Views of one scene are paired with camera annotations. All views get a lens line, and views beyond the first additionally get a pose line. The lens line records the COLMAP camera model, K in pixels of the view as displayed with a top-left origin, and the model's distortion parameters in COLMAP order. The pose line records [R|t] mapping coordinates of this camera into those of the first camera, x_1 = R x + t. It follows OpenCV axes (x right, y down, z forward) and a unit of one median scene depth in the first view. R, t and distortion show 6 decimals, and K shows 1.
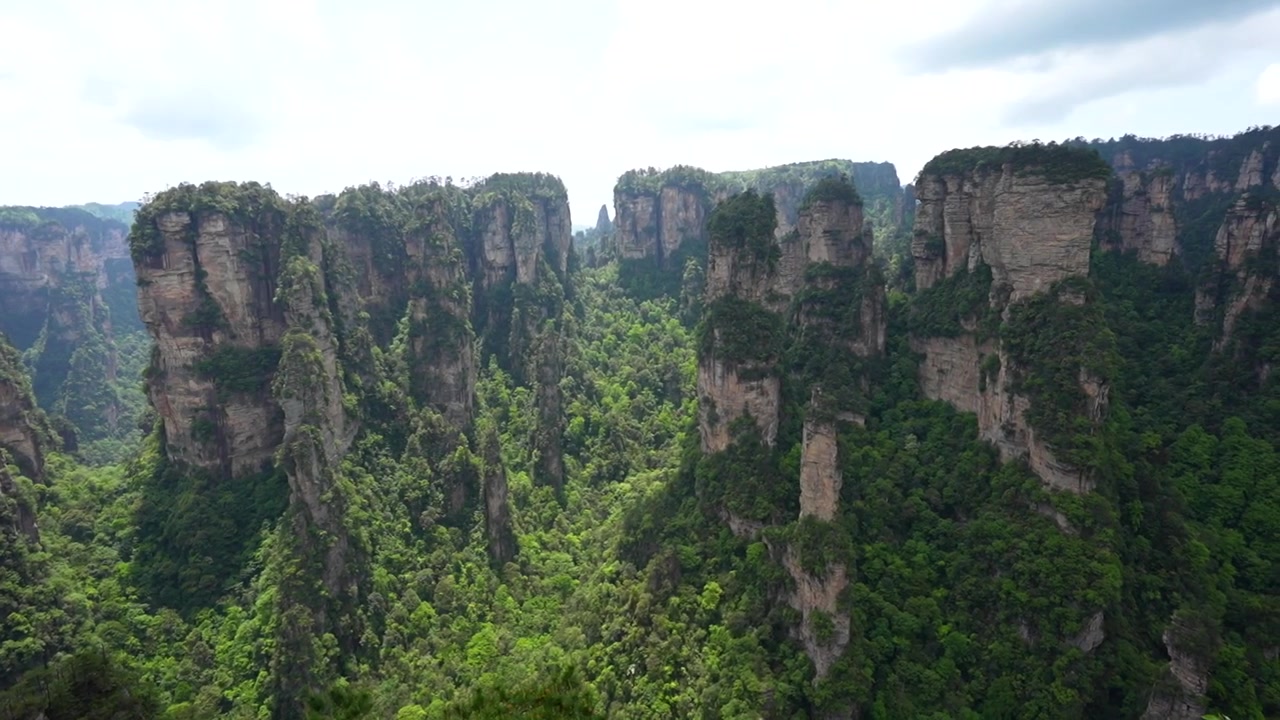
lens RADIAL K [[624.4, 0, 642.5], [0, 624.4, 358.8], [0, 0, 1]] dist [-0.047877, 0.006997]
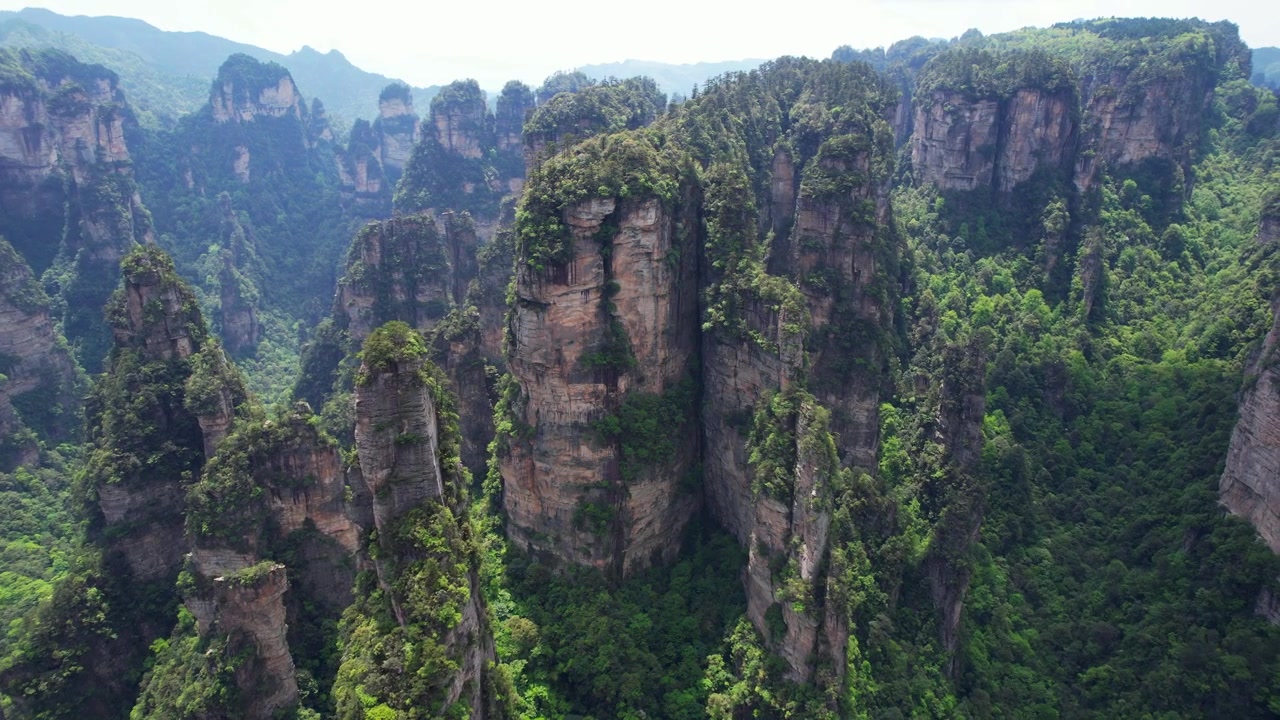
lens RADIAL K [[821.8, 0, 651.5], [0, 821.8, 351.1], [0, 0, 1]] dist [-0.042622, 0.002064]
pose [[0.999053, 0.042677, -0.008421, -0.624471], [-0.040967, 0.988178, 0.147738, -0.189949], [0.014627, -0.147253, 0.988991, 0.124224]]
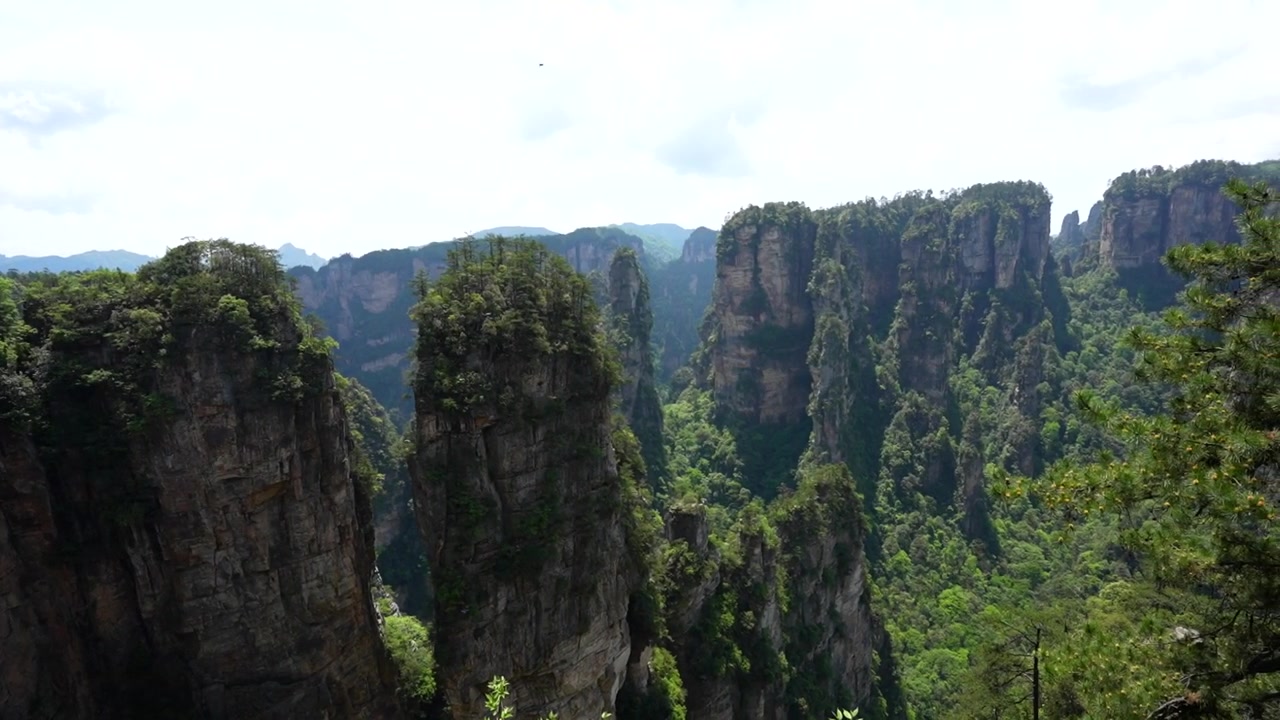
lens RADIAL K [[611.8, 0, 630.6], [0, 611.8, 361.0], [0, 0, 1]] dist [-0.069355, 0.024045]
pose [[0.791887, 0.093159, -0.603520, -0.100021], [-0.100382, 0.994709, 0.021830, 0.057140], [0.602361, 0.043296, 0.797049, -0.232346]]
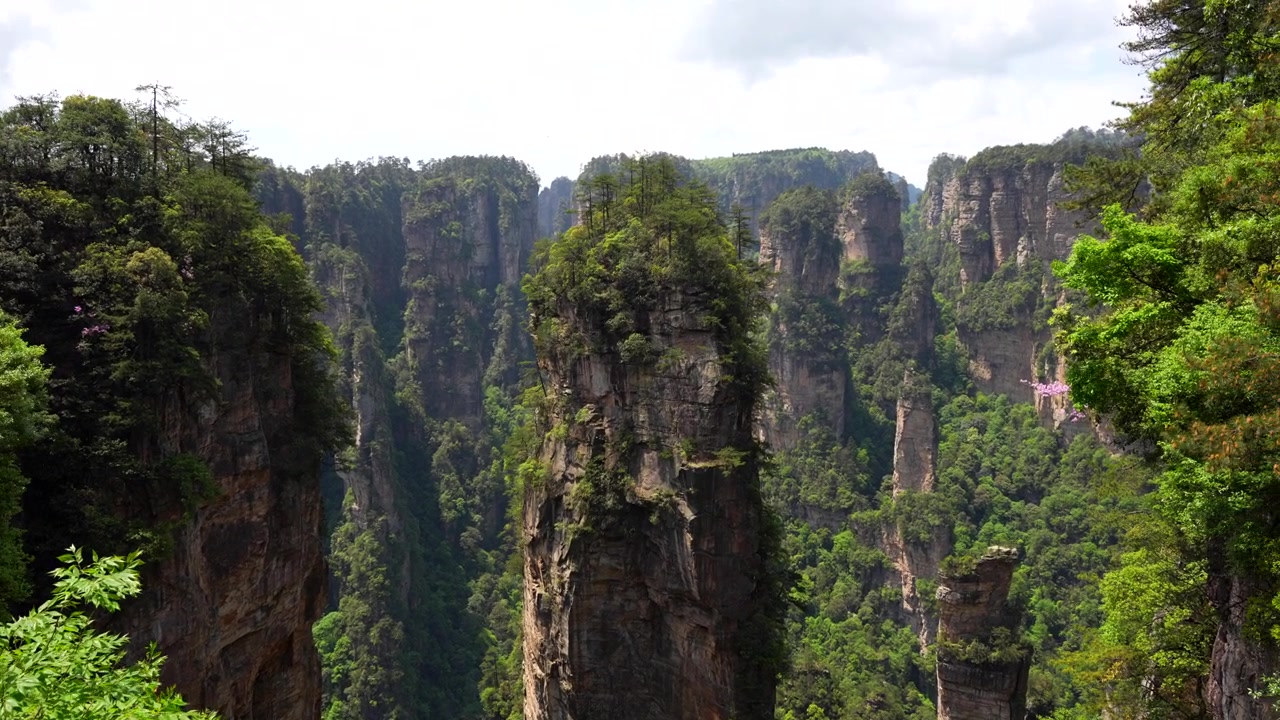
lens RADIAL K [[883.2, 0, 648.2], [0, 883.2, 355.4], [0, 0, 1]] dist [0.011725, 0.002447]
pose [[0.984392, -0.011581, 0.175607, -0.318643], [0.023683, 0.997473, -0.066981, 0.086529], [-0.174387, 0.070094, 0.982179, -0.309102]]
